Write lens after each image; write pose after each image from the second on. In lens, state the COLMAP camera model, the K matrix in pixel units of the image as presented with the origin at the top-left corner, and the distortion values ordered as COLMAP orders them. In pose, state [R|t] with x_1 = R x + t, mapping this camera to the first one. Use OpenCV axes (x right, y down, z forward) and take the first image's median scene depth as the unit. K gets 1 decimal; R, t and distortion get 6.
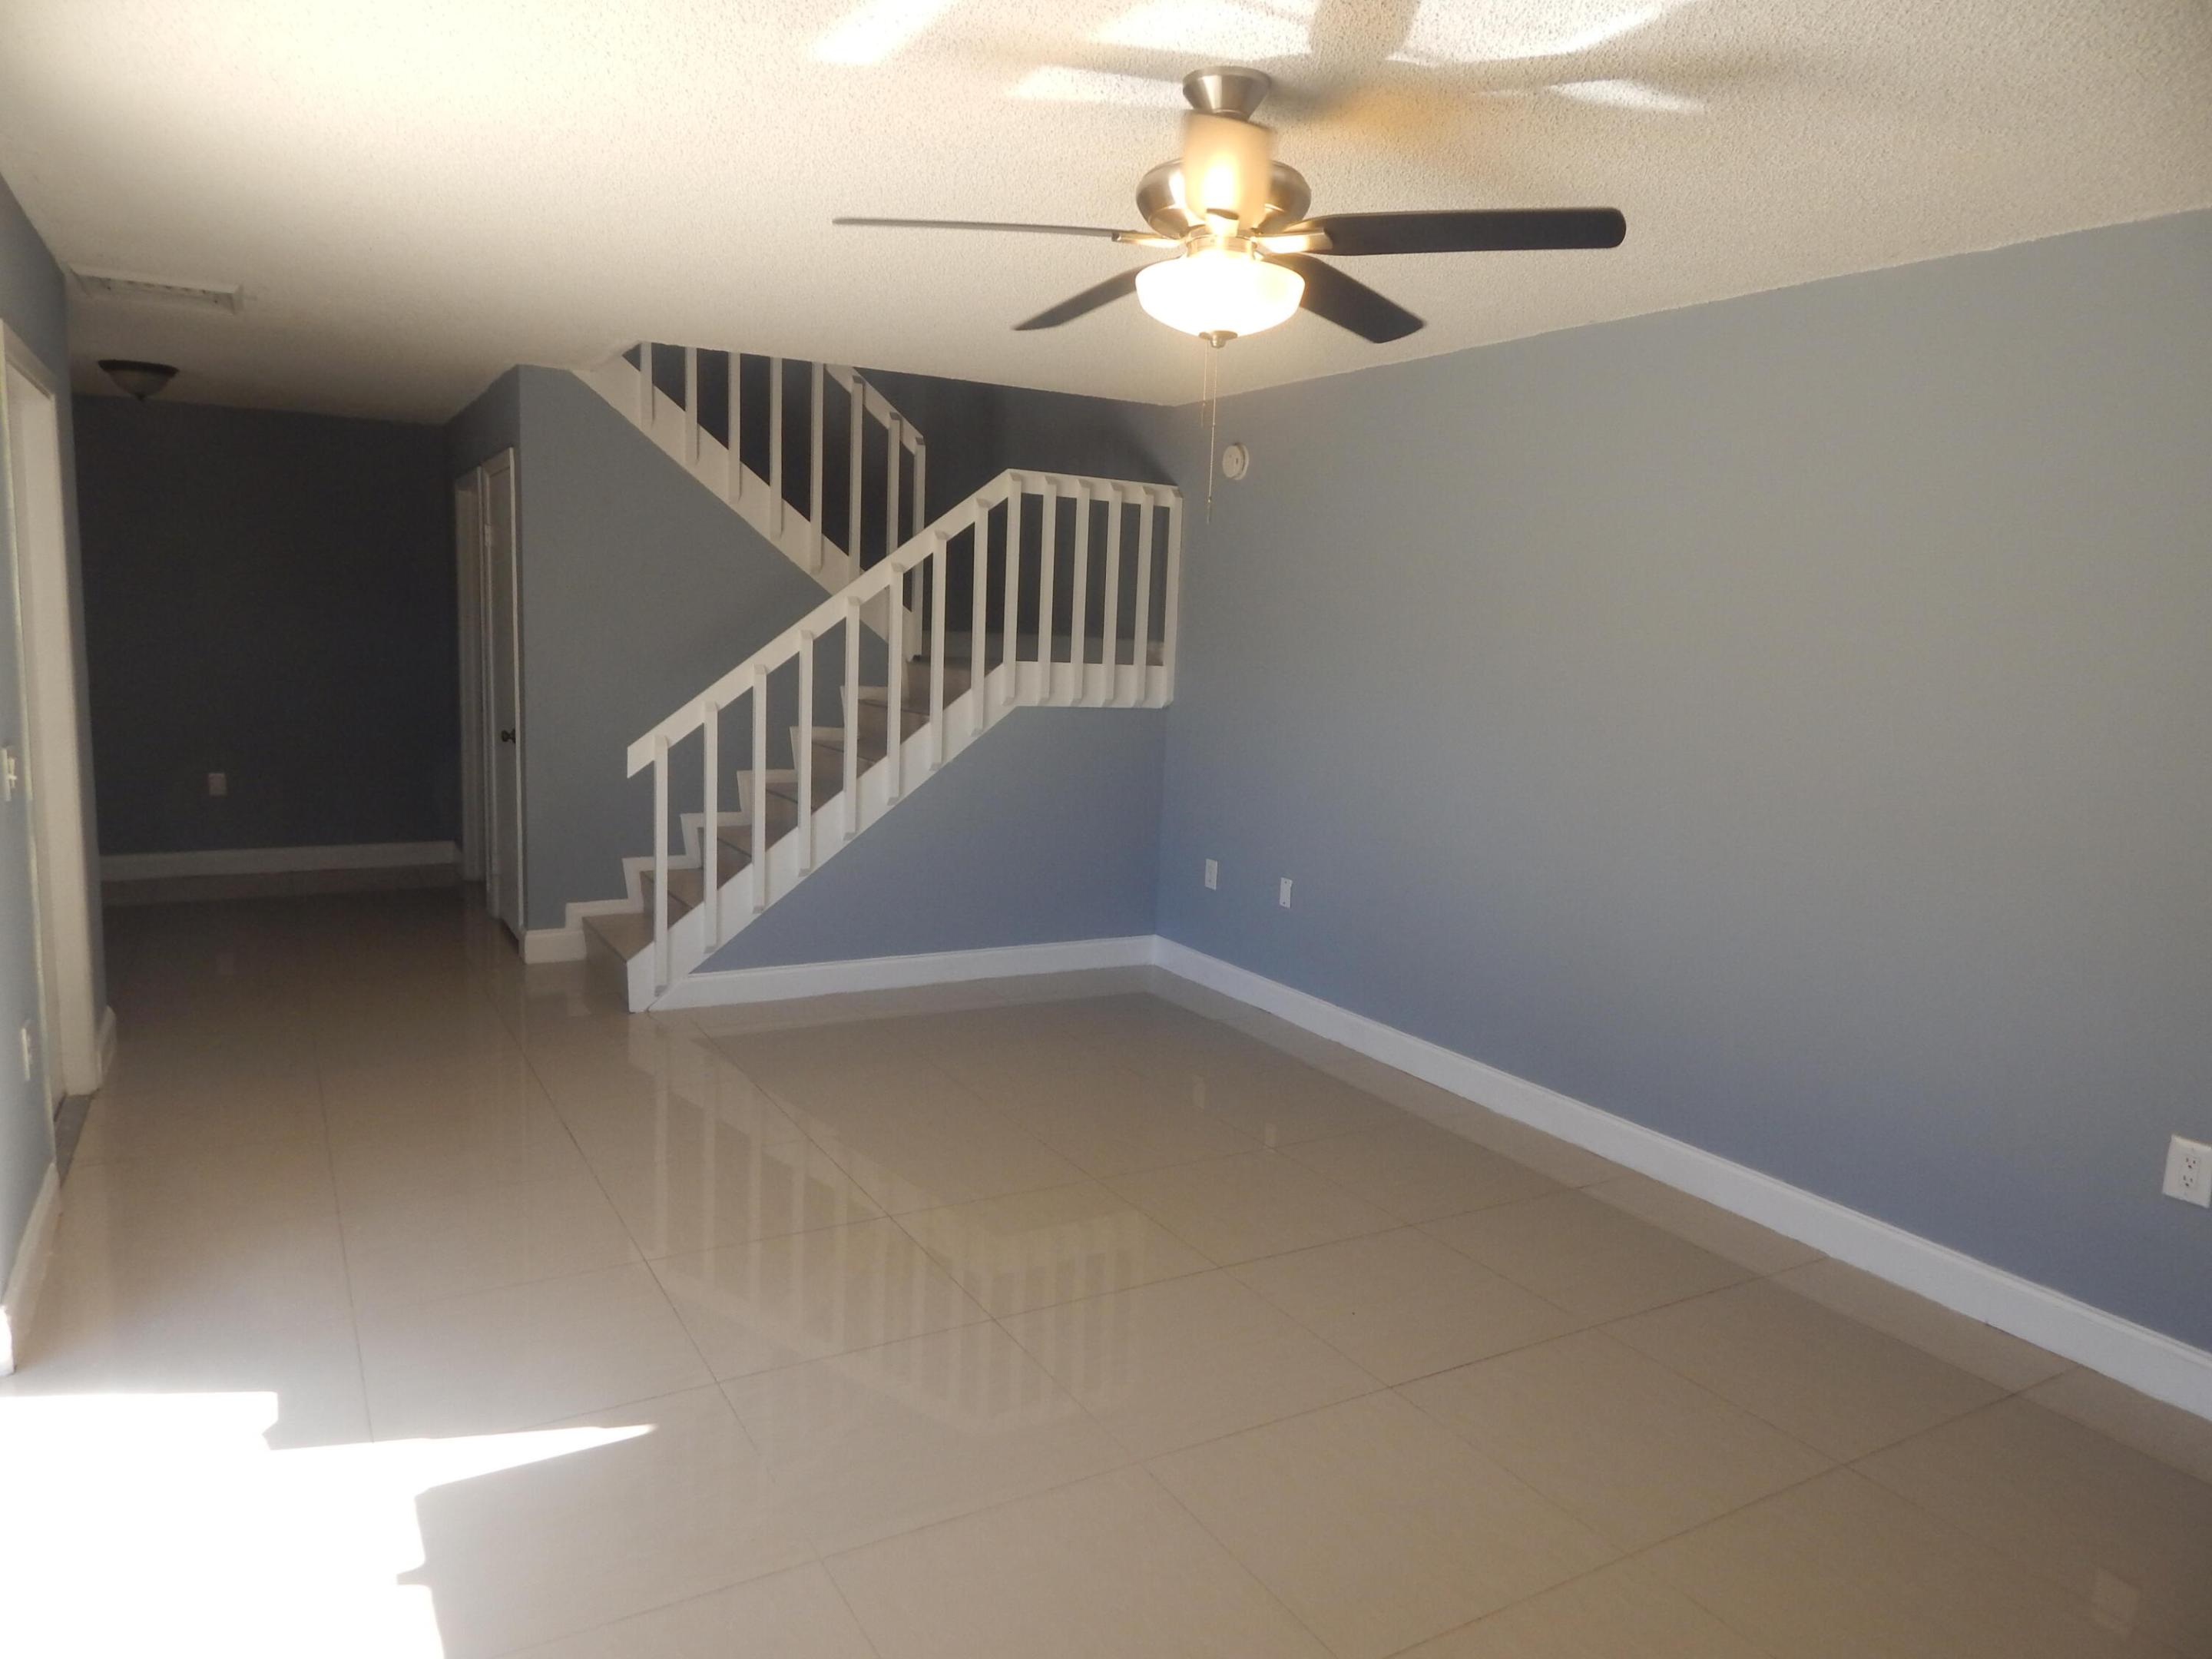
lens RADIAL K [[1453.4, 0, 1116.3], [0, 1453.4, 823.4], [0, 0, 1]] dist [-0.001802, -0.006252]
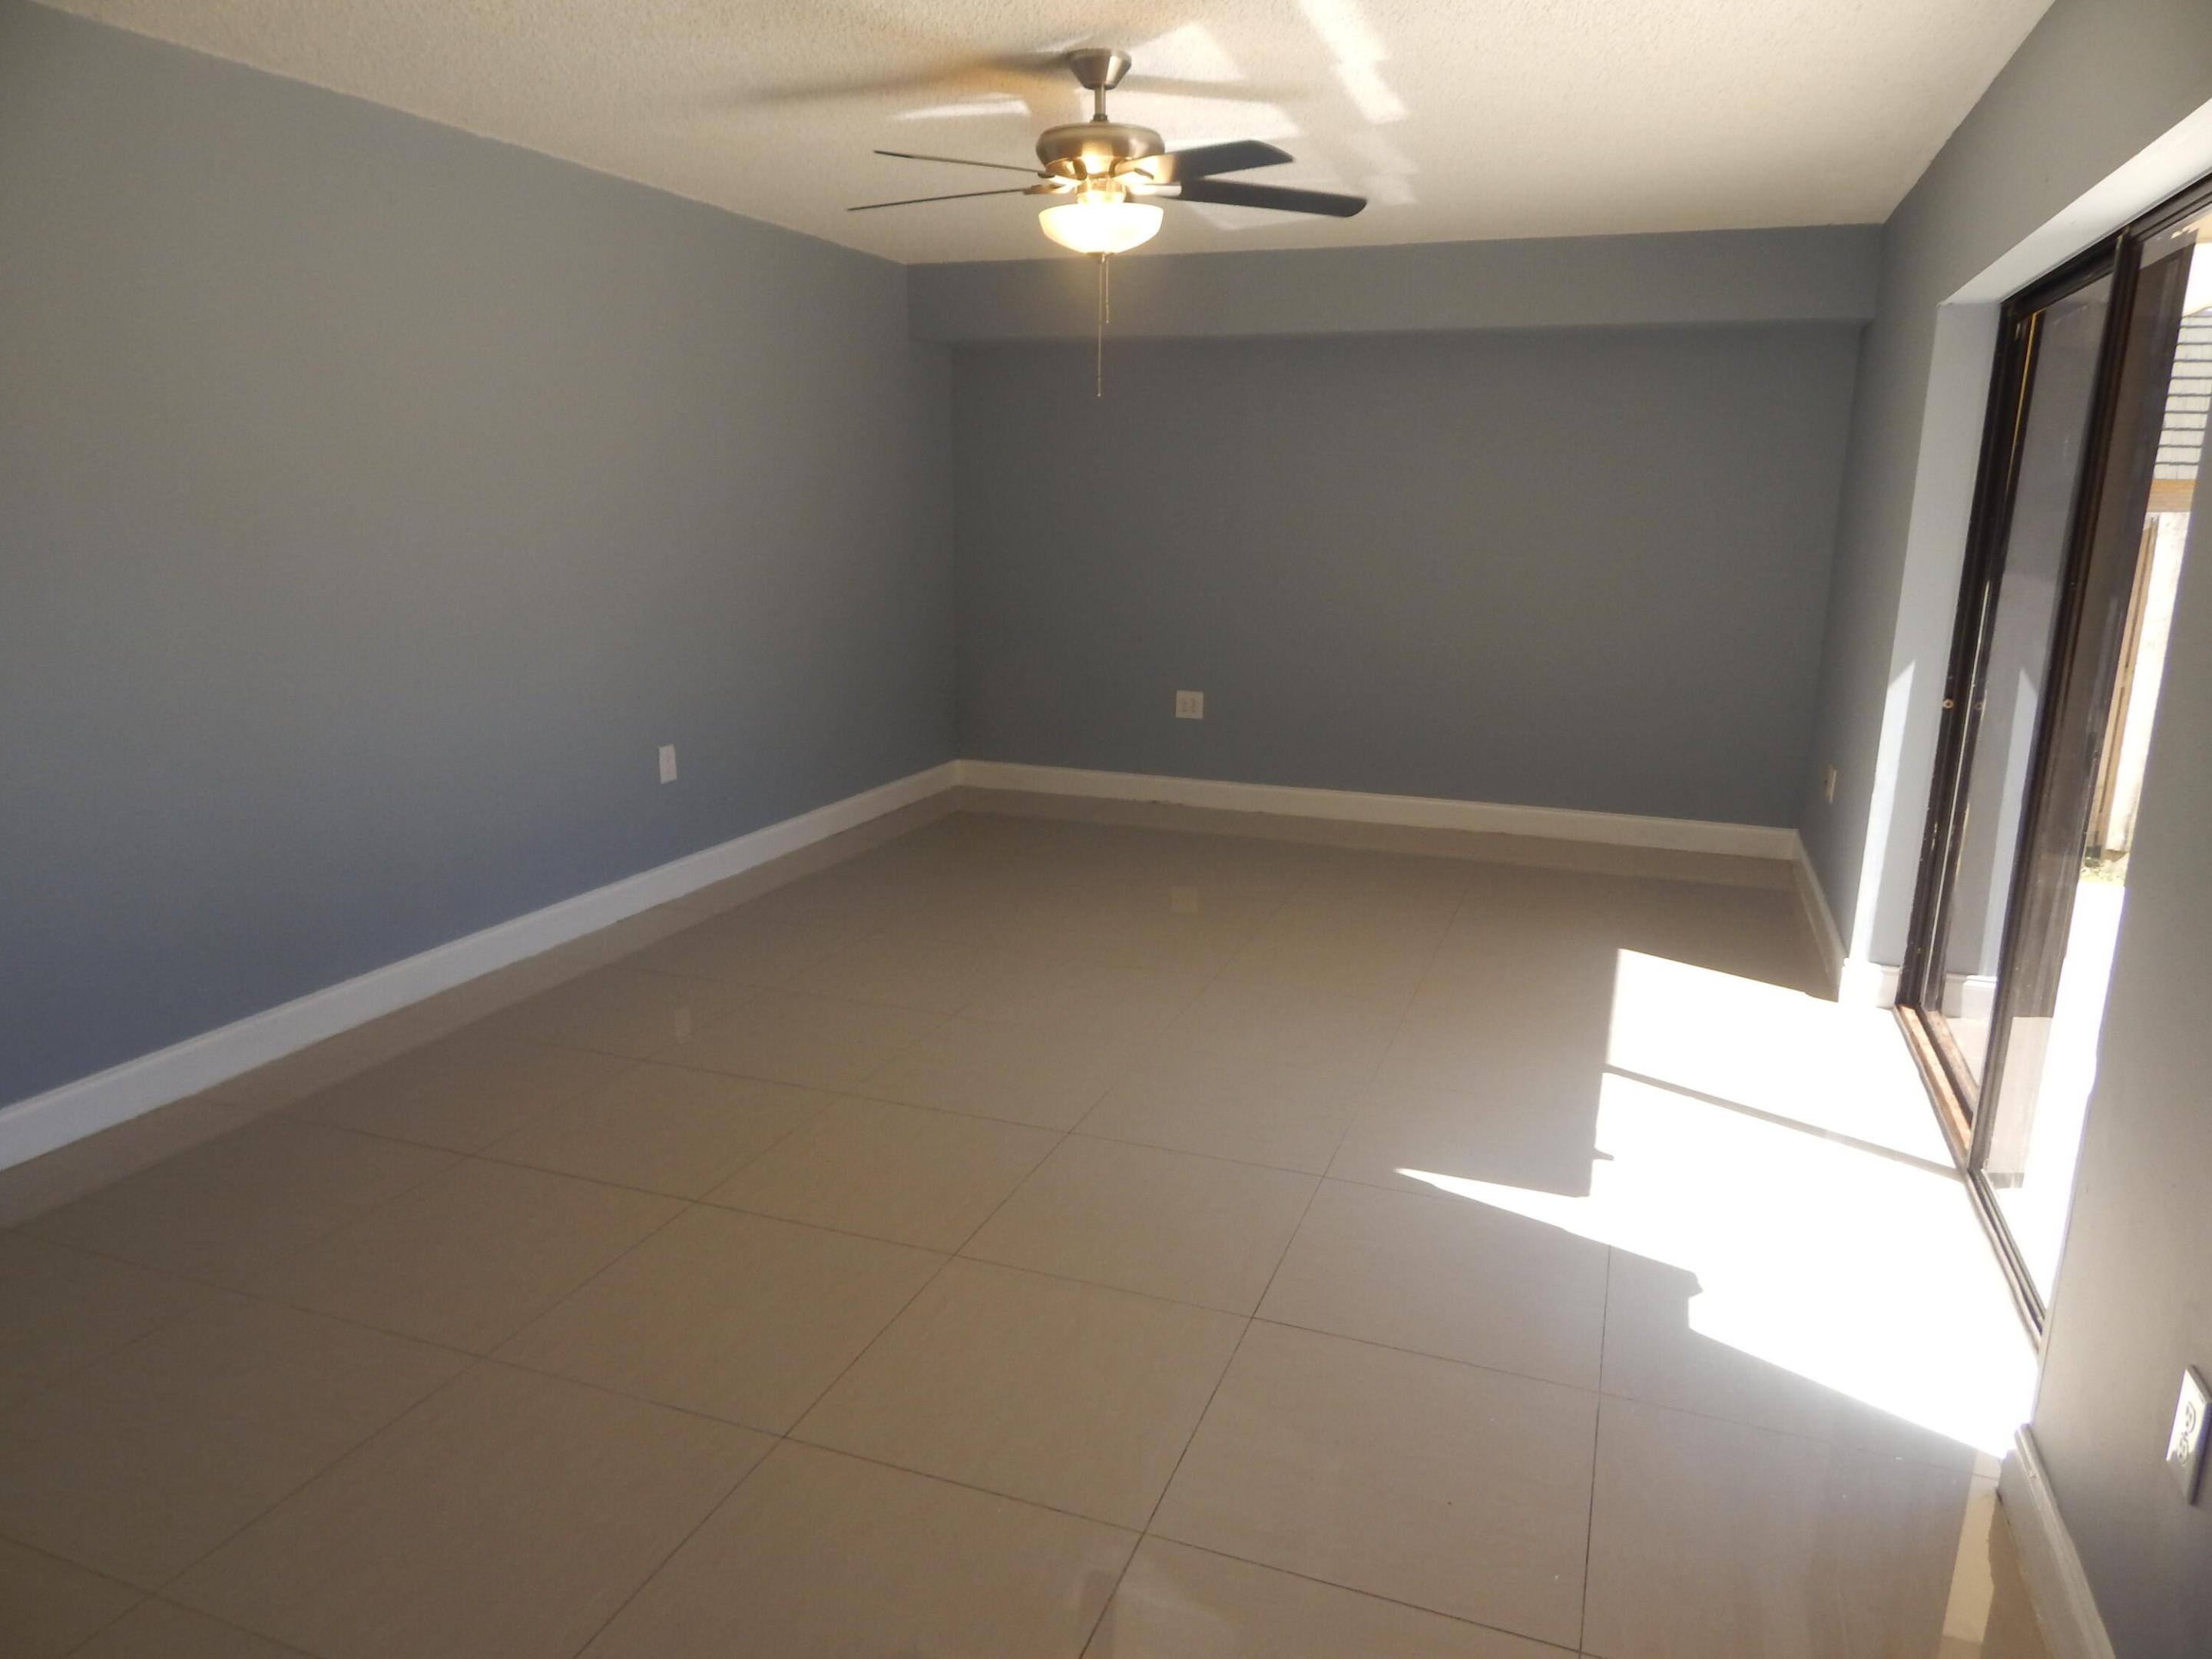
lens RADIAL K [[1453.4, 0, 1116.3], [0, 1453.4, 823.4], [0, 0, 1]] dist [-0.001802, -0.006252]
pose [[-0.632319, -0.224786, 0.741380, -0.992199], [0.069691, 0.936595, 0.343414, -0.275457], [-0.771567, 0.268814, -0.576561, 1.785680]]
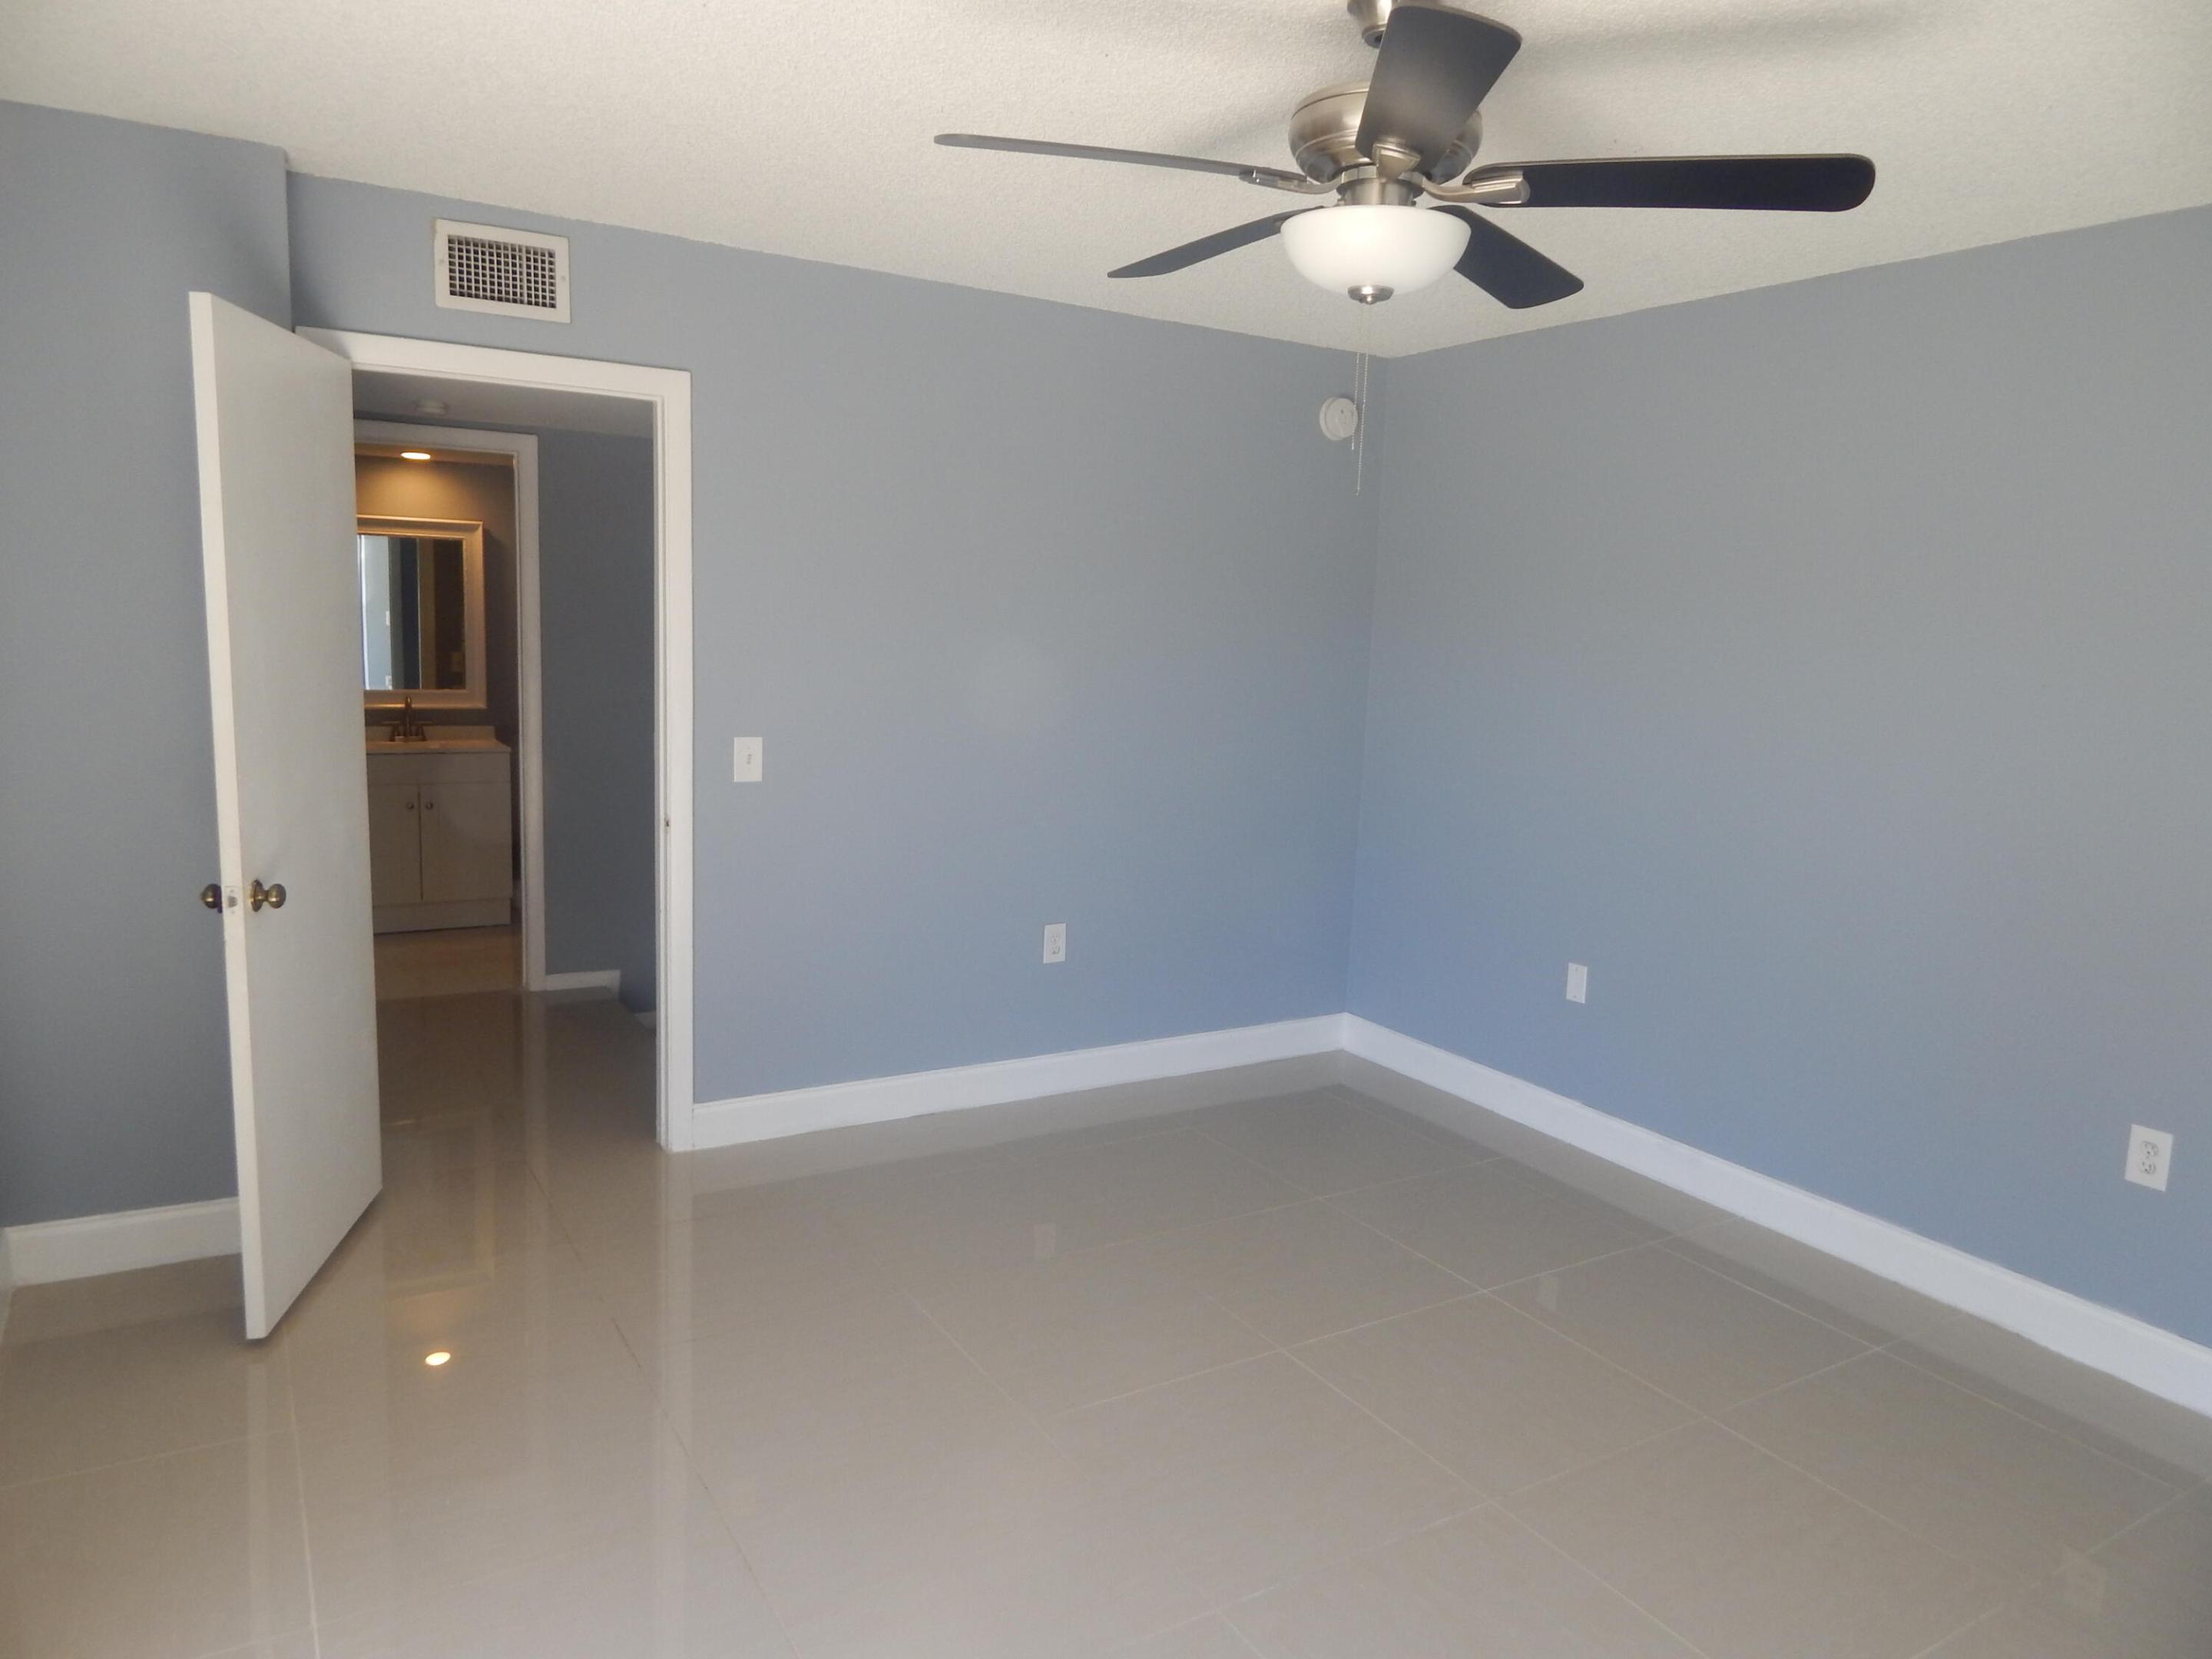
lens RADIAL K [[1453.4, 0, 1116.3], [0, 1453.4, 823.4], [0, 0, 1]] dist [-0.001802, -0.006252]
pose [[0.996606, 0.001679, 0.082302, -0.150135], [-0.004136, 0.999550, 0.029699, -0.049217], [-0.082216, -0.029939, 0.996165, 0.150504]]
